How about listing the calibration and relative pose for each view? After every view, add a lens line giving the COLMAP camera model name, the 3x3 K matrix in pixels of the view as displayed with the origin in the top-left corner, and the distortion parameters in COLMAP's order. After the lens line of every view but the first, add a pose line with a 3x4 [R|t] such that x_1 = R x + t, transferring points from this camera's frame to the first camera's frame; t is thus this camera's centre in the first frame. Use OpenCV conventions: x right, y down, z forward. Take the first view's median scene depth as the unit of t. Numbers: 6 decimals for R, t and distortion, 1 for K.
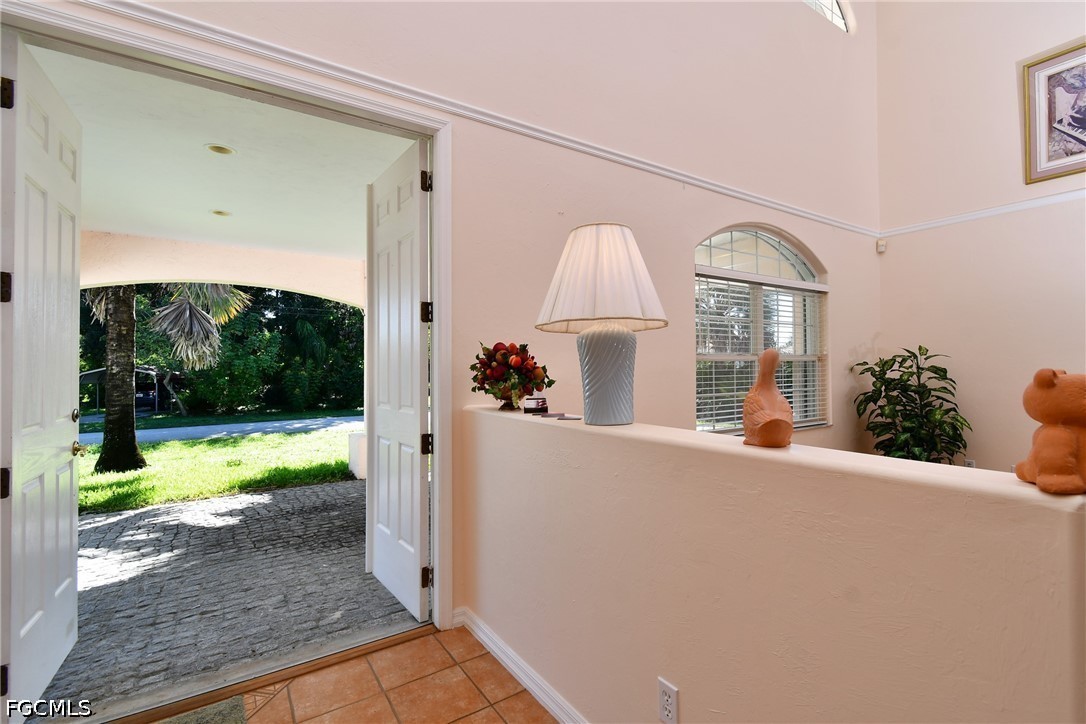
lens RADIAL K [[485.7, 0, 541.2], [0, 485.7, 361.3], [0, 0, 1]] dist [0.010725, -0.005163]
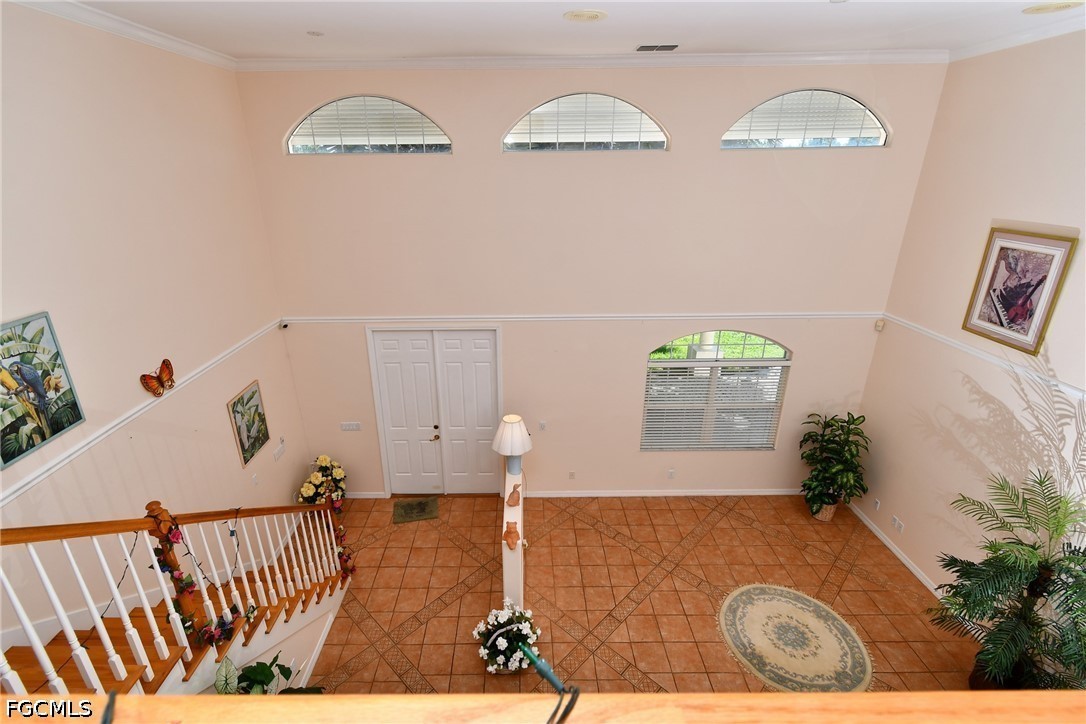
lens RADIAL K [[485.7, 0, 537.9], [0, 485.7, 359.4], [0, 0, 1]] dist [0.010725, -0.005163]
pose [[0.846887, 0.198180, -0.493465, 0.739841], [-0.000536, 0.928278, 0.371885, -0.762003], [0.531773, -0.314680, 0.786253, -0.540999]]
